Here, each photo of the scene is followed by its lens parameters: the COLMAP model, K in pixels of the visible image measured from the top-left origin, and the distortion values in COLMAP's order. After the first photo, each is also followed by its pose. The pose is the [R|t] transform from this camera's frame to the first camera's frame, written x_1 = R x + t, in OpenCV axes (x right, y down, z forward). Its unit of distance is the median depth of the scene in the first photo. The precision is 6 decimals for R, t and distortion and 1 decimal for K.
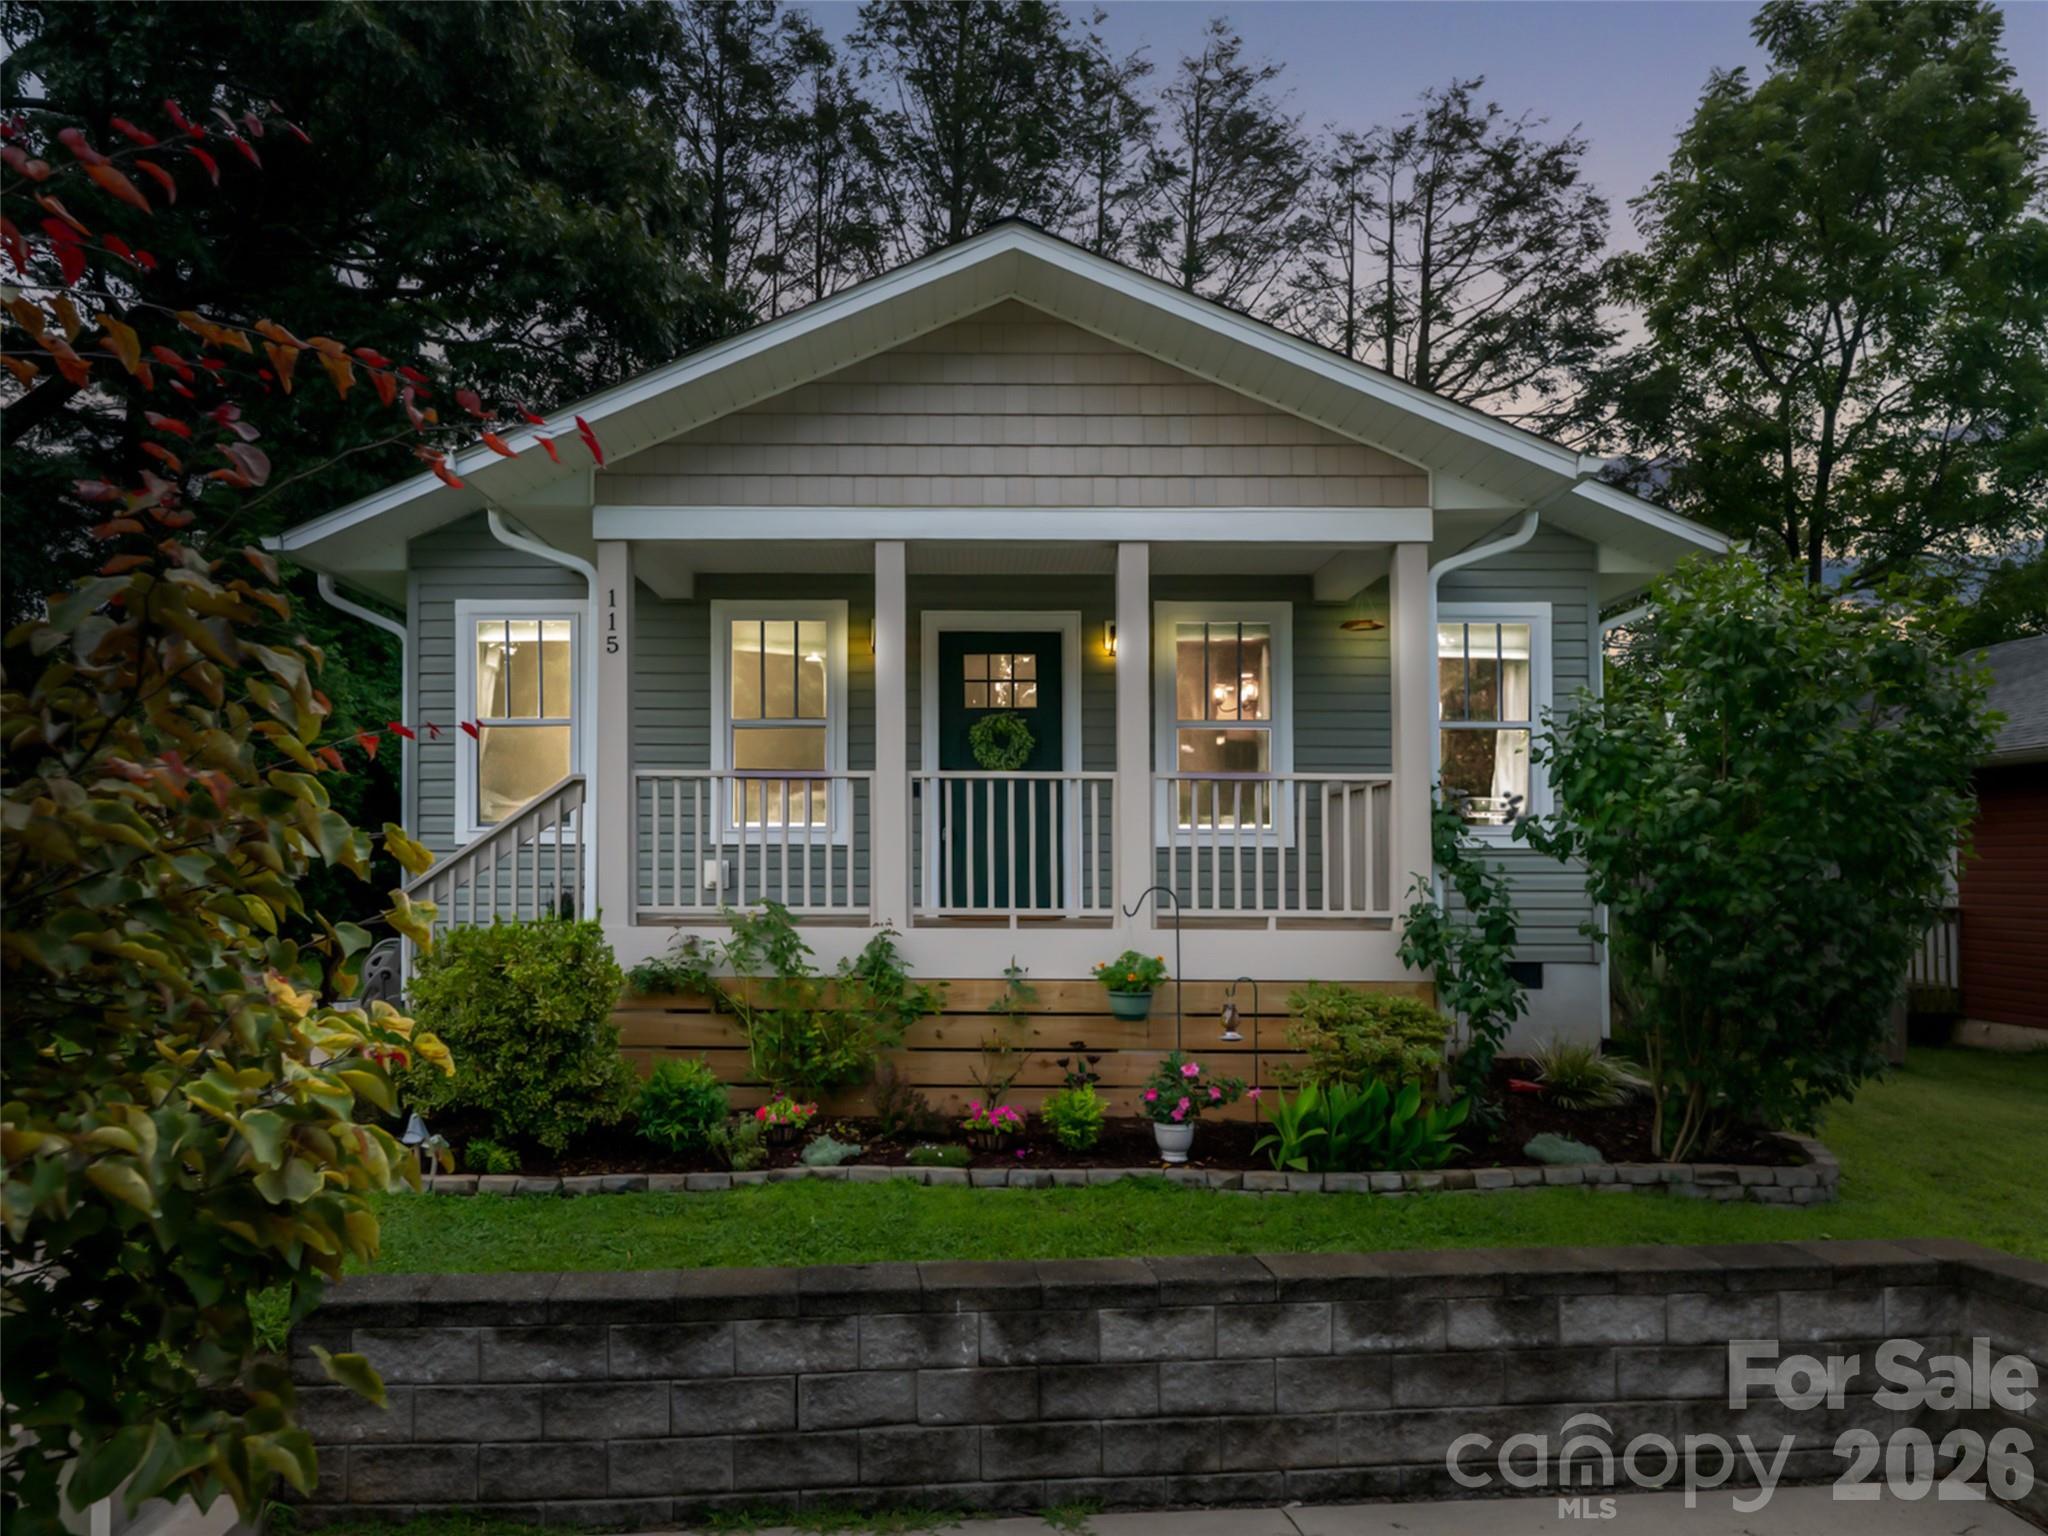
lens RADIAL K [[1424.7, 0, 888.9], [0, 1424.7, 806.3], [0, 0, 1]] dist [0.001465, -0.001285]
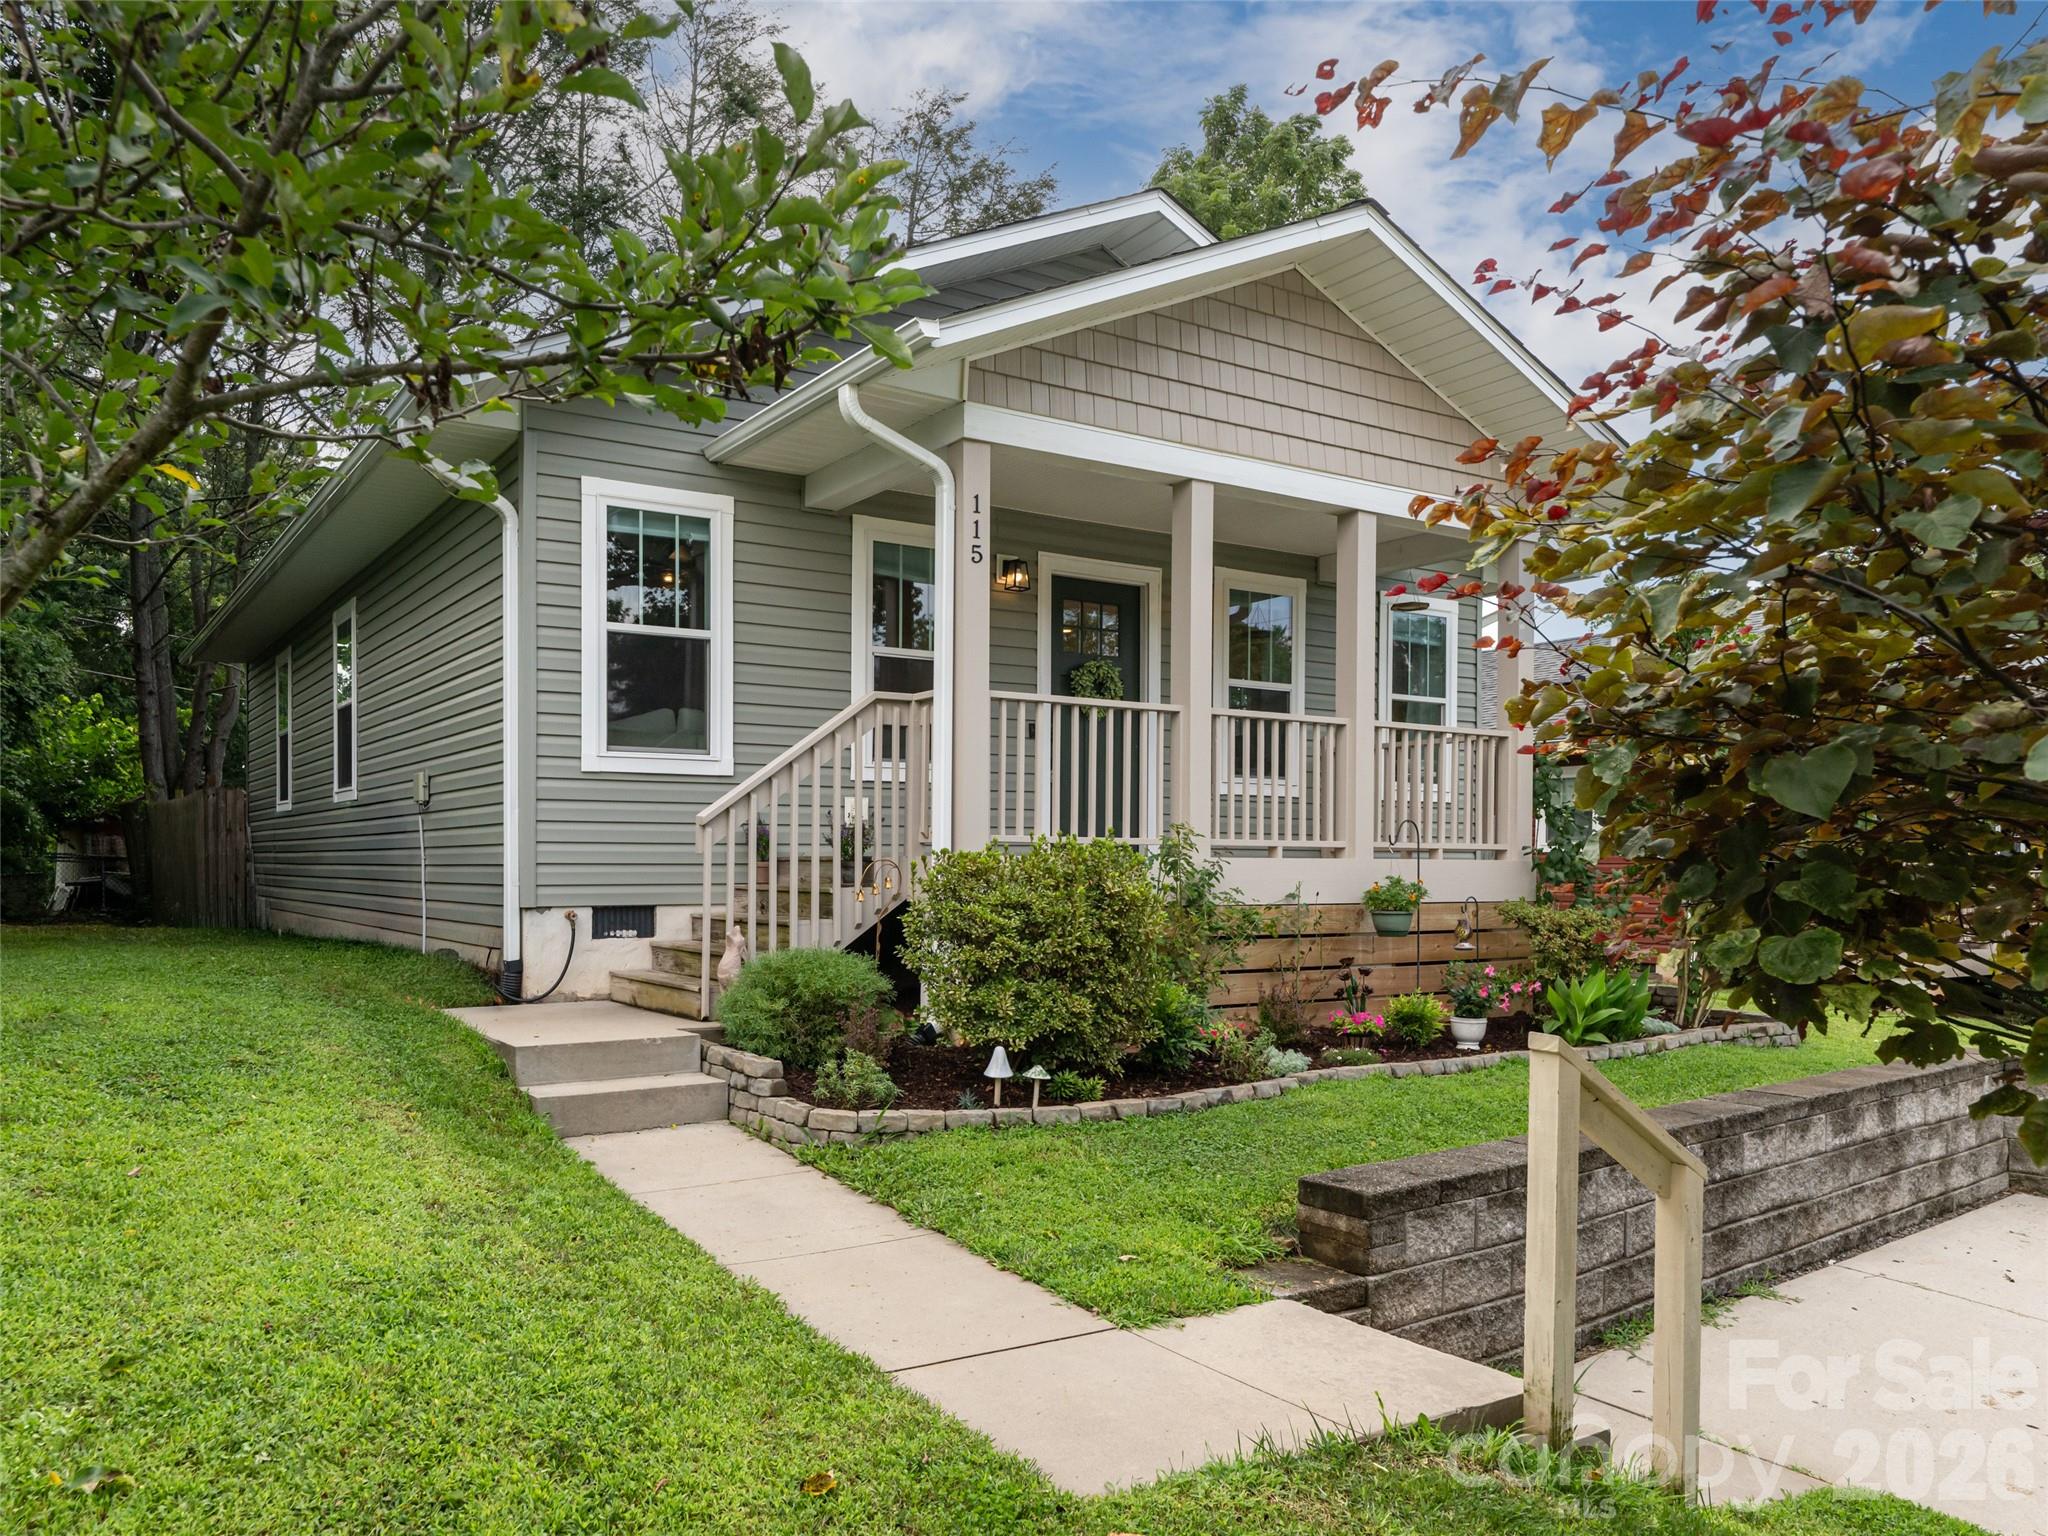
lens RADIAL K [[1536.4, 0, 866.4], [0, 1536.4, 881.4], [0, 0, 1]] dist [-0.004835, 0.002133]
pose [[0.845659, -0.006408, 0.533686, -0.809562], [-0.021954, 0.998664, 0.046778, 0.056469], [-0.533273, -0.051274, 0.844388, 0.187444]]
